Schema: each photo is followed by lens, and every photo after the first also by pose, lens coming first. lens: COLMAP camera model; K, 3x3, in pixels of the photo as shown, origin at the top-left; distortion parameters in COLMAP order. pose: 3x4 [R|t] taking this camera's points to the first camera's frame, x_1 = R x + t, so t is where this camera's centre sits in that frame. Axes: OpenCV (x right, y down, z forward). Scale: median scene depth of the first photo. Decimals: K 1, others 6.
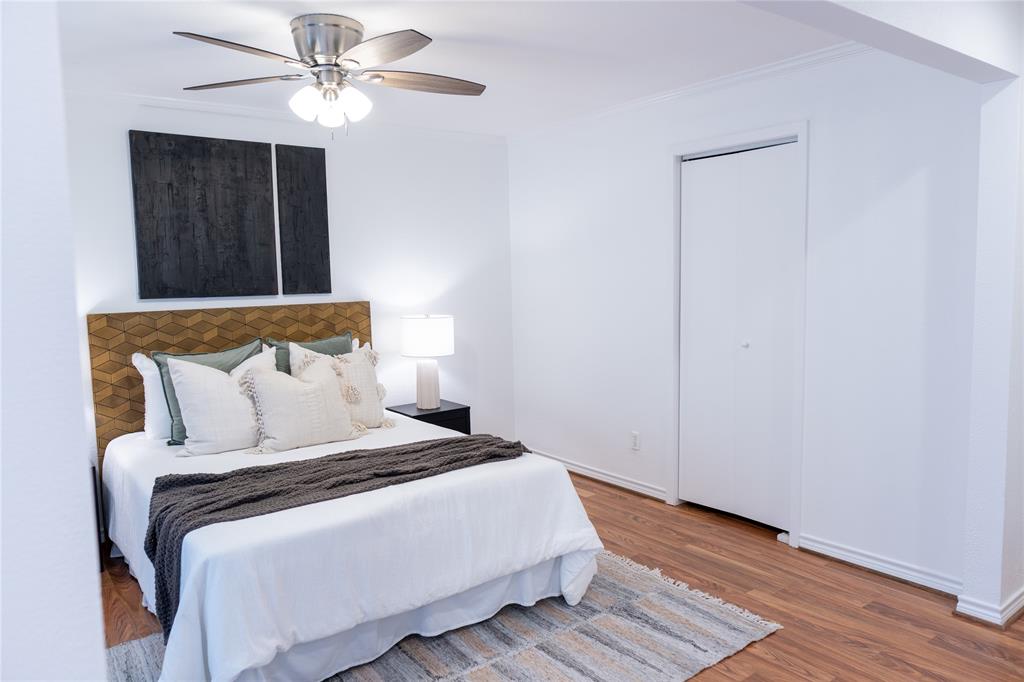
lens RADIAL K [[705.3, 0, 508.0], [0, 705.3, 339.8], [0, 0, 1]] dist [0.000410, -0.006058]
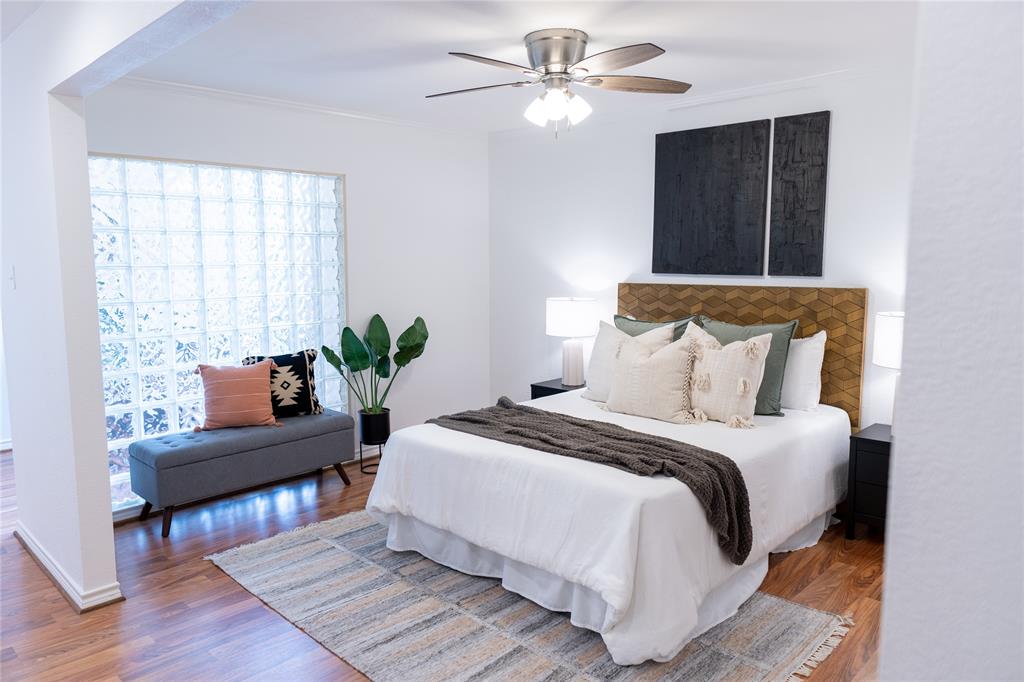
lens RADIAL K [[705.3, 0, 508.0], [0, 705.3, 339.8], [0, 0, 1]] dist [0.000410, -0.006058]
pose [[0.156782, 0.135655, -0.978273, 0.617935], [-0.091881, 0.988230, 0.122310, -0.066262], [0.983350, 0.070709, 0.167401, 0.525207]]
